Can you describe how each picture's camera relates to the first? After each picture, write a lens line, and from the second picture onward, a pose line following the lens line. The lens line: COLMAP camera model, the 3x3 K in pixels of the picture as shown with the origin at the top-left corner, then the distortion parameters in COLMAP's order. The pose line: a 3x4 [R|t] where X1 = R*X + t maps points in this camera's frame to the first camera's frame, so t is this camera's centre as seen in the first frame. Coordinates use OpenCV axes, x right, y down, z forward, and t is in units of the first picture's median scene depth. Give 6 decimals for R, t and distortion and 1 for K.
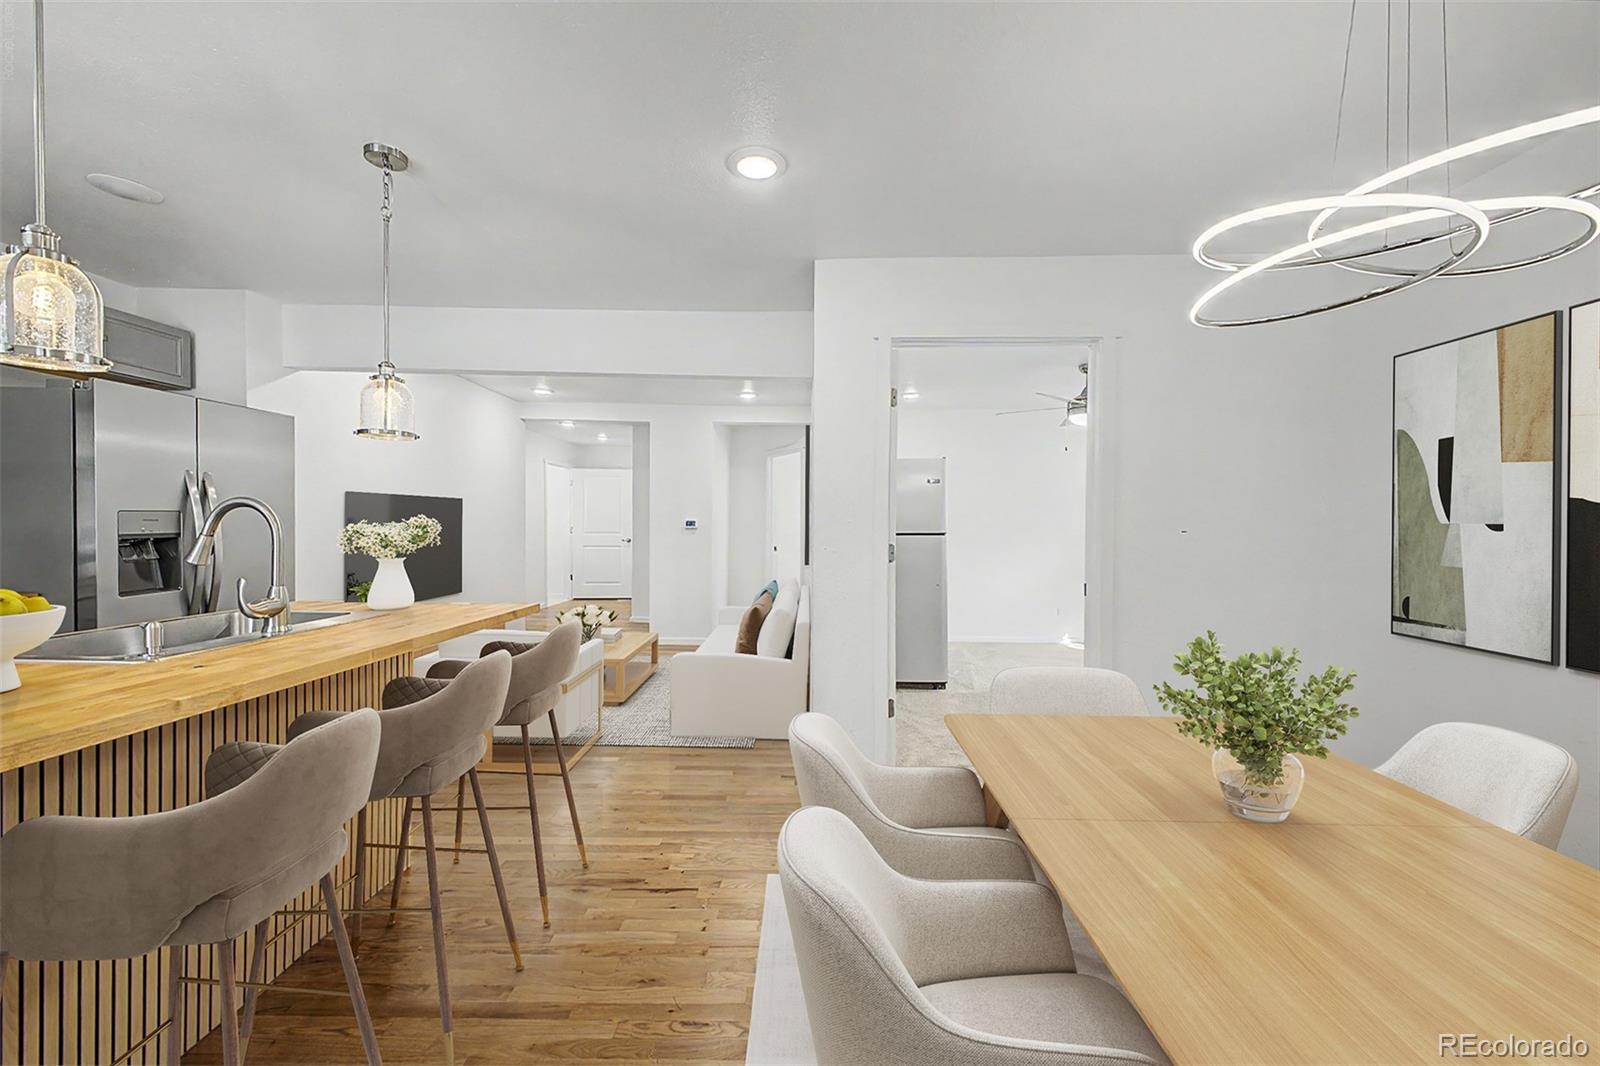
lens RADIAL K [[634.0, 0, 806.8], [0, 634.0, 525.1], [0, 0, 1]] dist [0.001530, -0.000112]
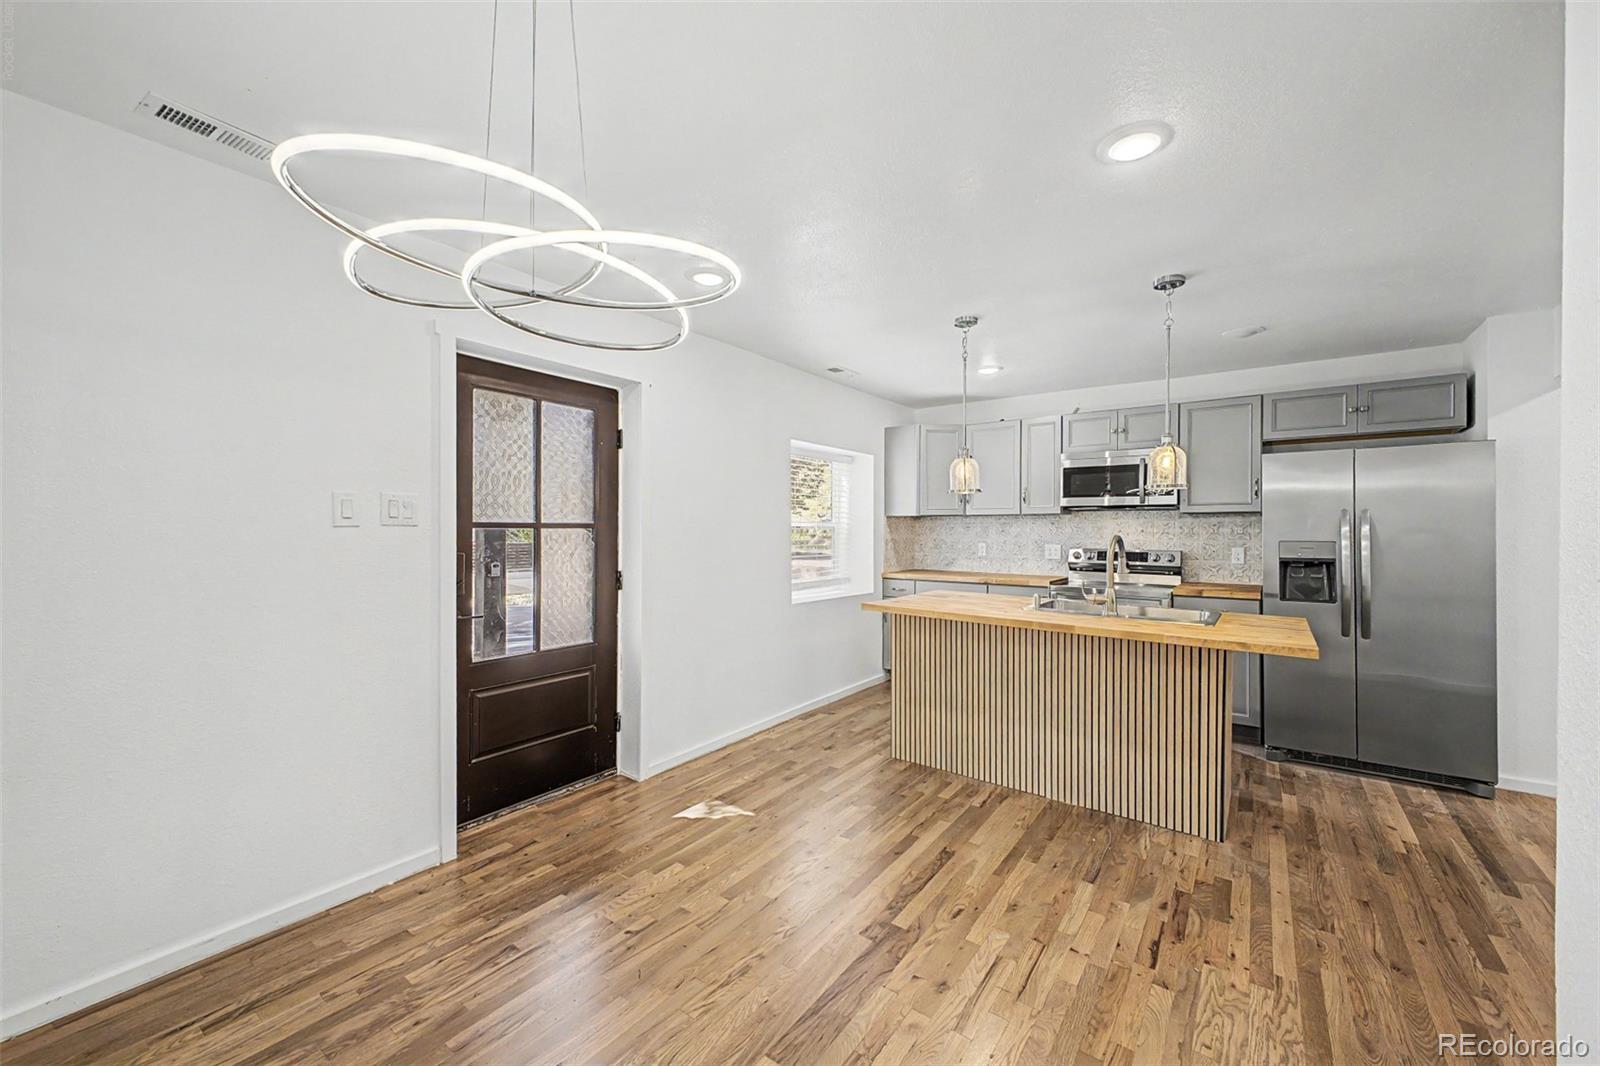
lens RADIAL K [[624.9, 0, 800.0], [0, 624.9, 533.0], [0, 0, 1]] dist [0.013434, -0.000224]
pose [[-0.585555, -0.001605, -0.810631, 0.703341], [-0.009954, 0.999937, 0.005211, -0.037409], [0.810572, 0.011121, -0.585534, 0.918156]]
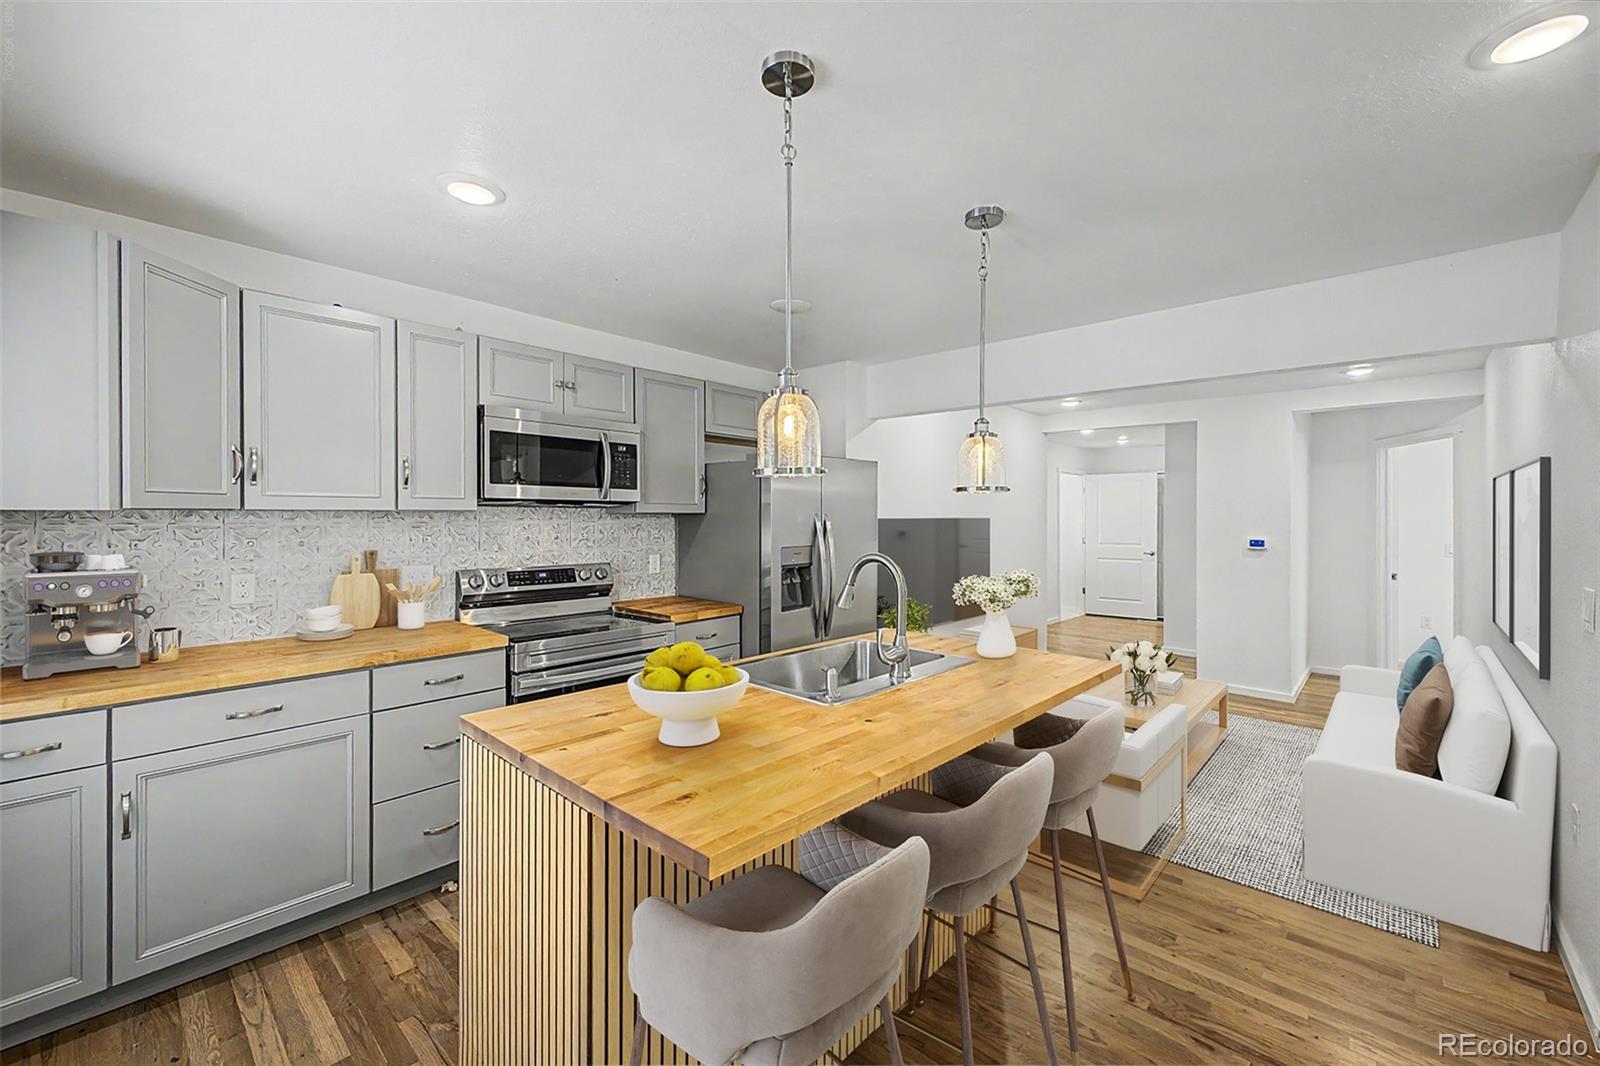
lens RADIAL K [[642.2, 0, 794.7], [0, 642.2, 519.4], [0, 0, 1]] dist [0.007572, -0.000185]
pose [[0.733926, -0.004786, -0.679213, -0.145834], [0.001587, 0.999985, -0.005332, -0.072211], [0.679228, 0.002835, 0.733922, 0.033427]]
